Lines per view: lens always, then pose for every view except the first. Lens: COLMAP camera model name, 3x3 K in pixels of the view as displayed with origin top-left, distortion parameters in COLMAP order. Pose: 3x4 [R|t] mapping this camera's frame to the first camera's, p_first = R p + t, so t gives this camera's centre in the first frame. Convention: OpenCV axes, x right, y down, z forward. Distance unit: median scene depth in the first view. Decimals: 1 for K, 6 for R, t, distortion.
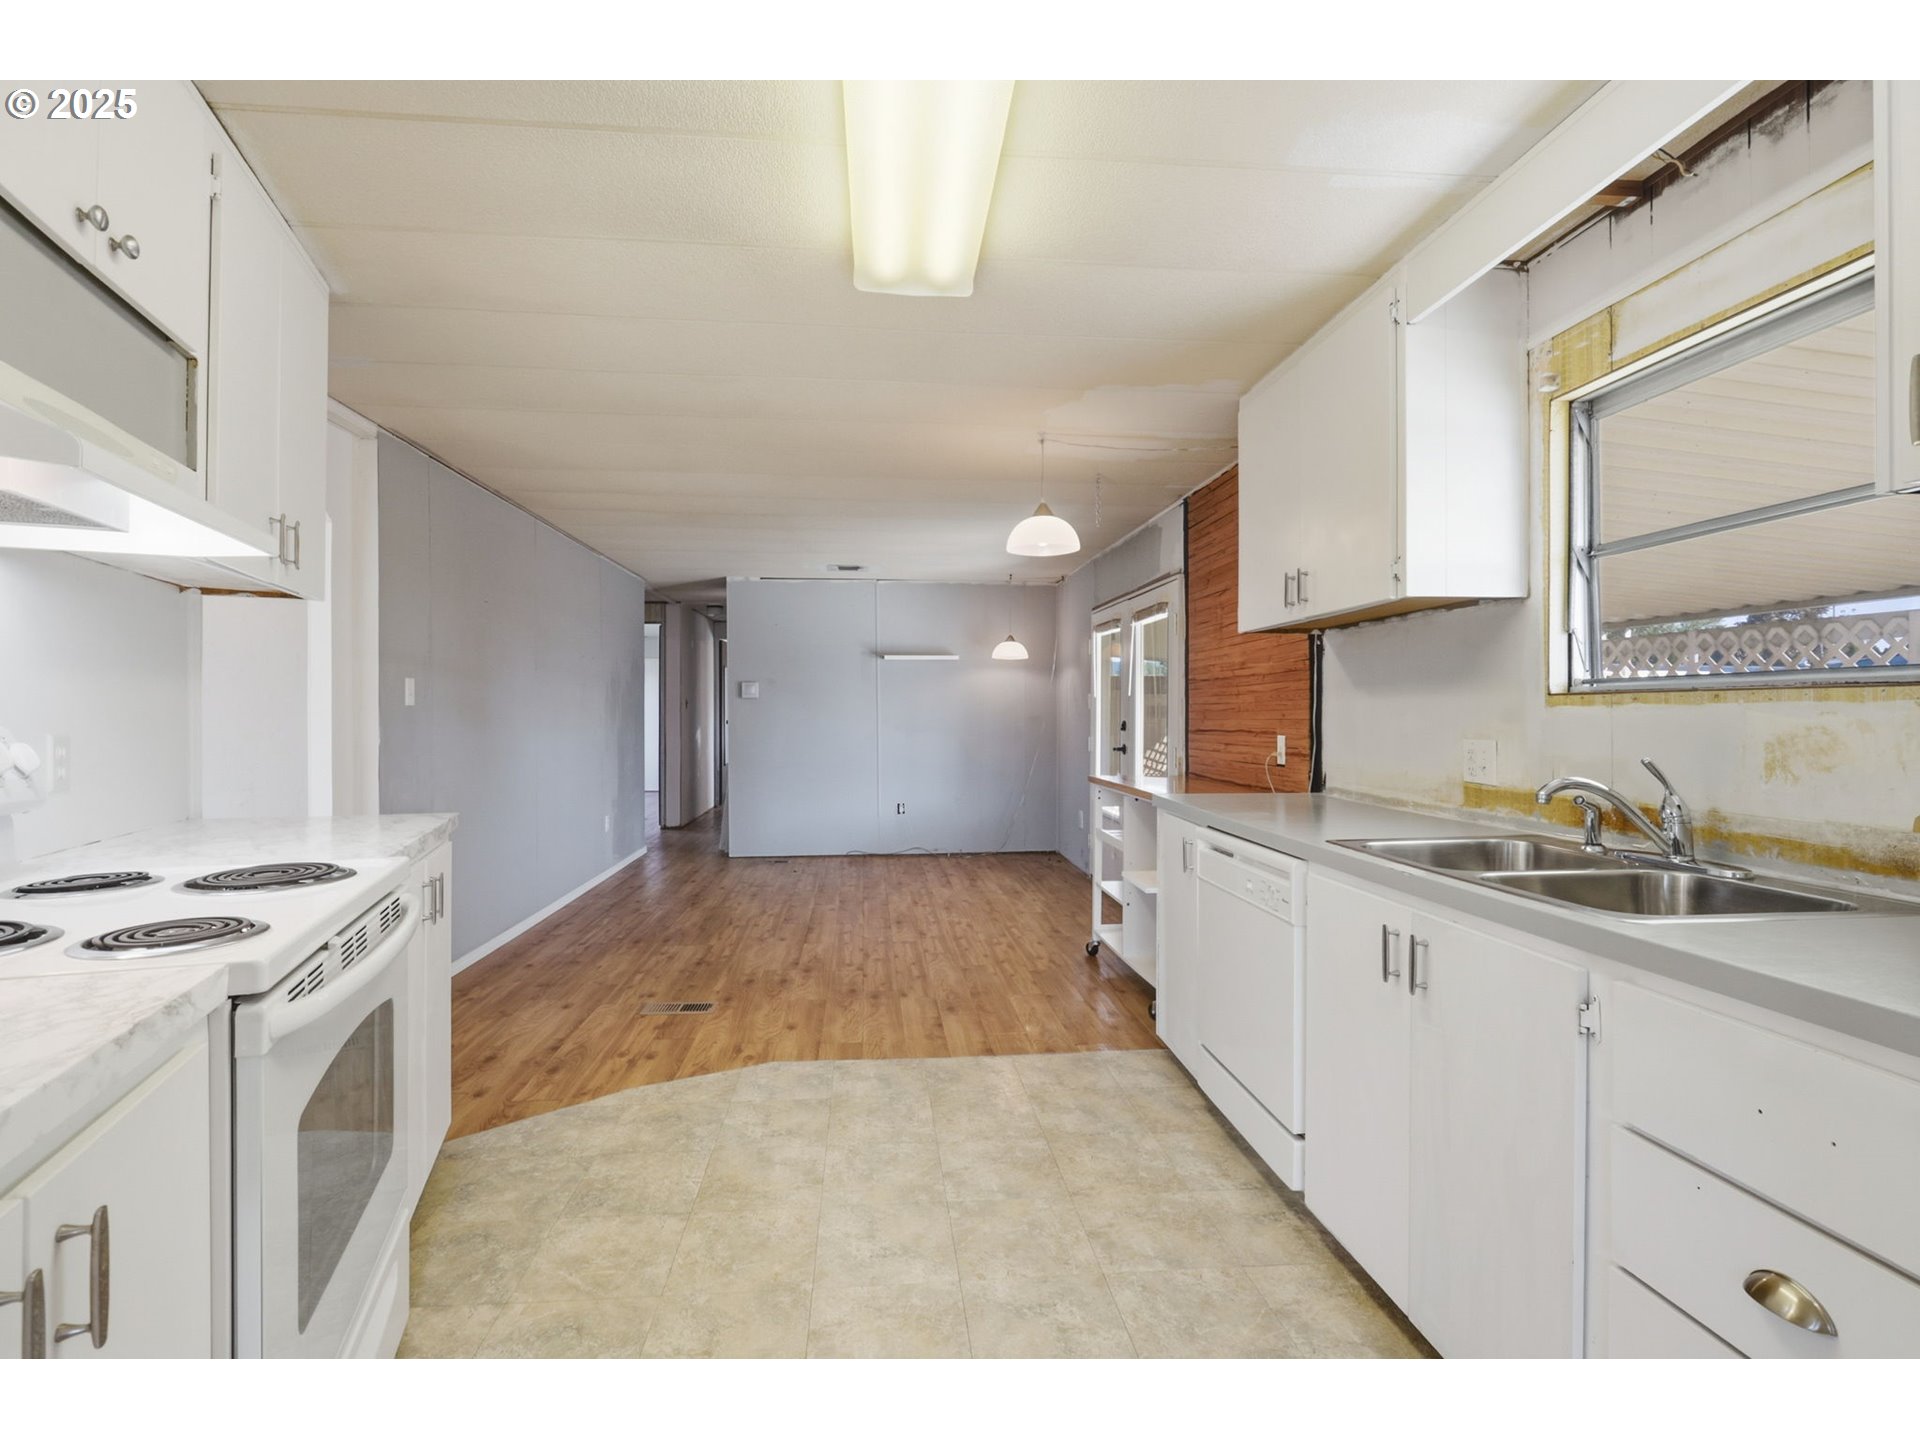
lens RADIAL K [[887.2, 0, 941.3], [0, 887.2, 710.3], [0, 0, 1]] dist [0.000774, 0.000055]
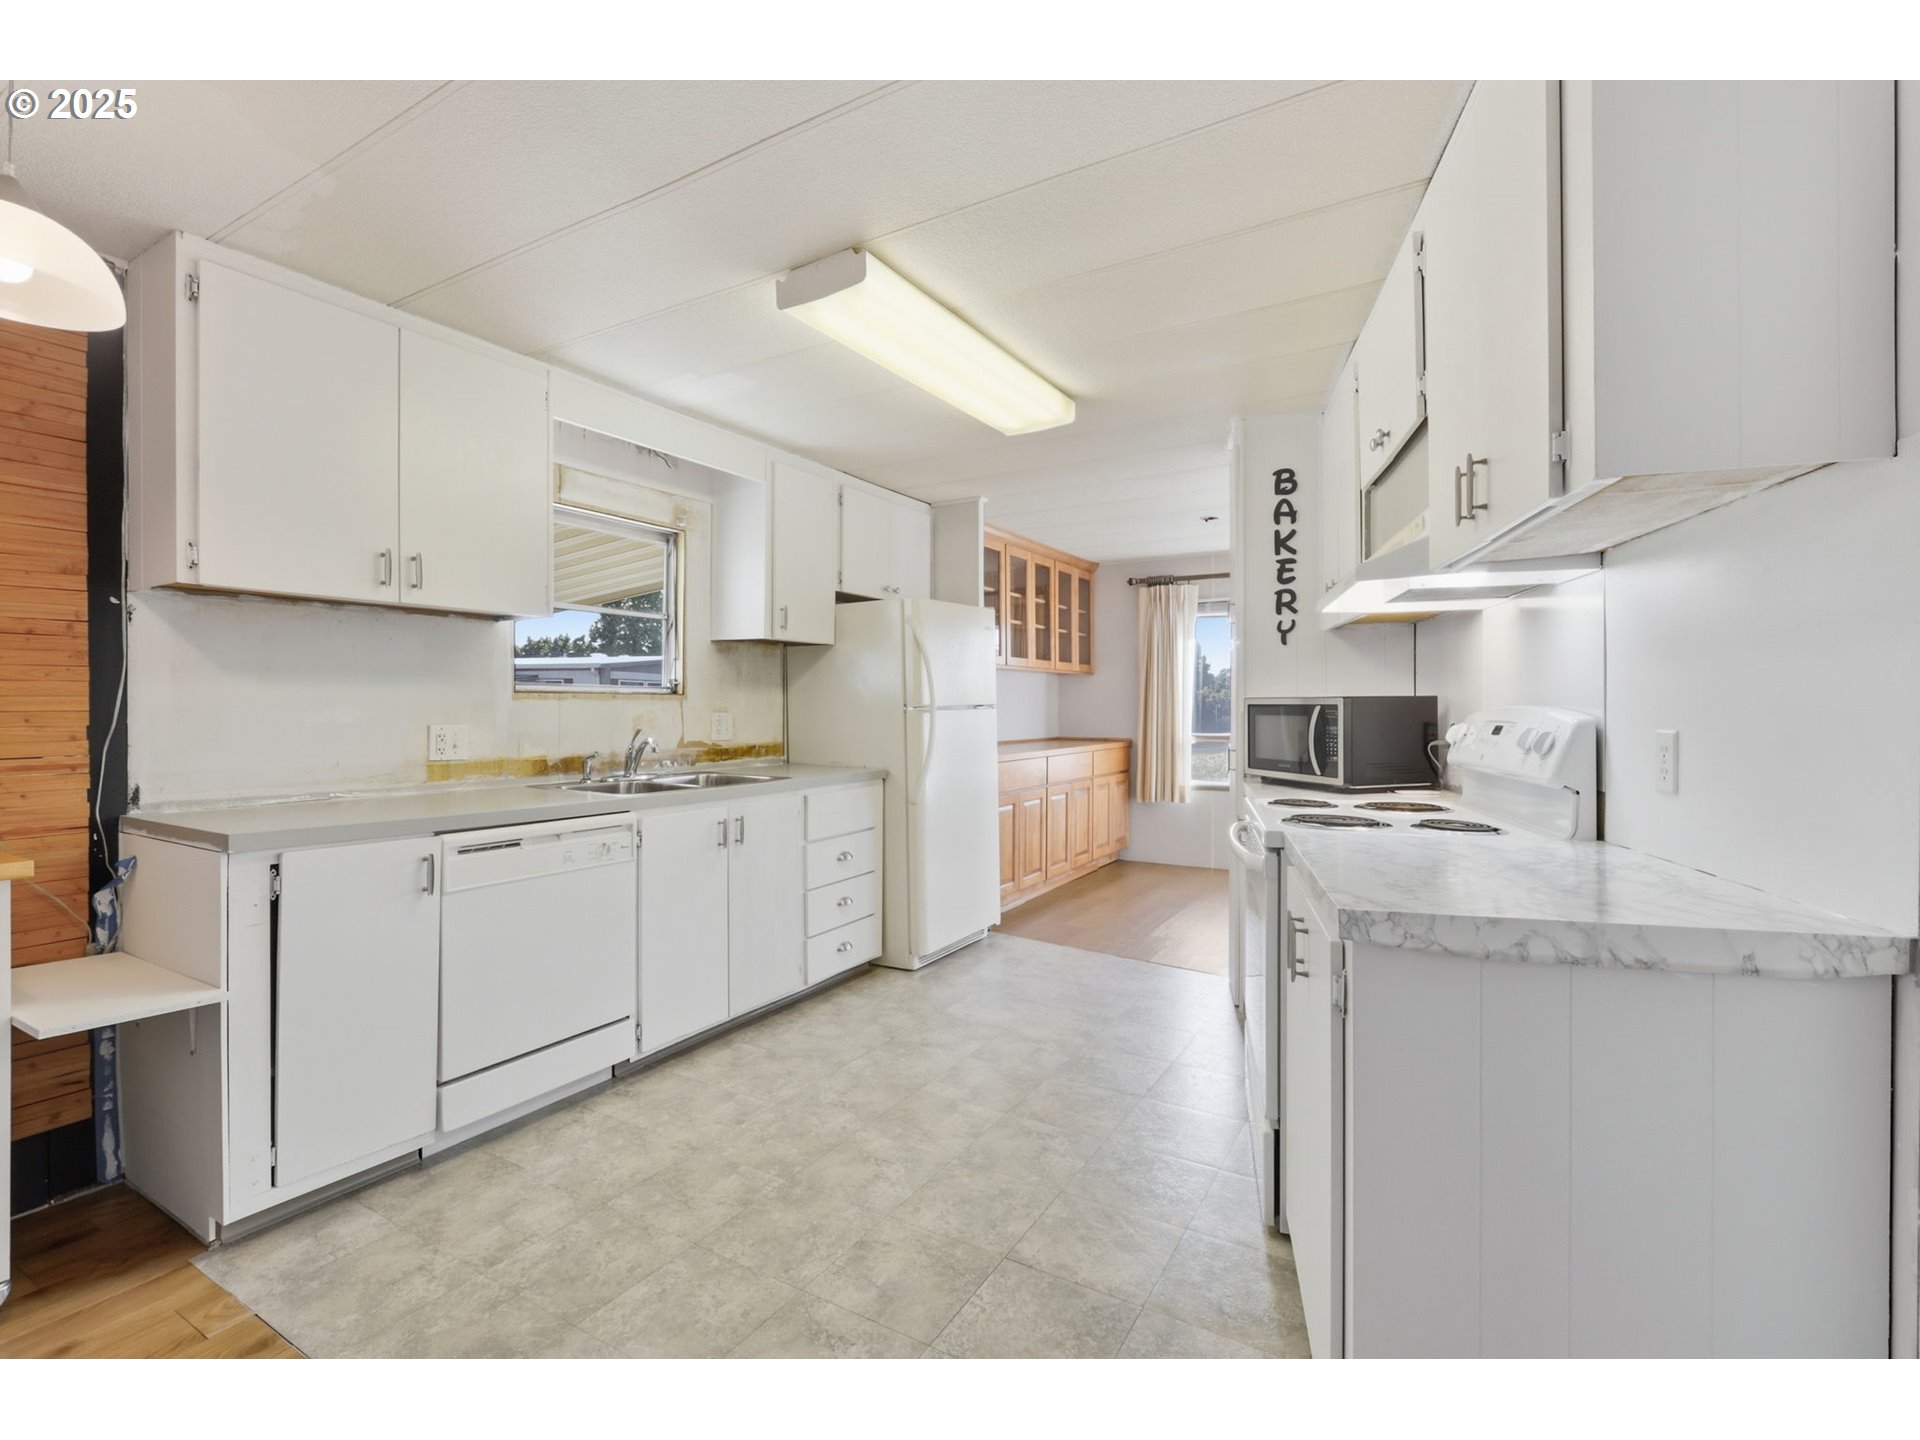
lens RADIAL K [[887.2, 0, 941.3], [0, 887.2, 710.3], [0, 0, 1]] dist [0.000774, 0.000055]
pose [[-0.809881, -0.007379, 0.586547, -0.706572], [-0.008150, 0.999966, 0.001327, 0.005287], [-0.586537, -0.003706, -0.809914, 1.655561]]
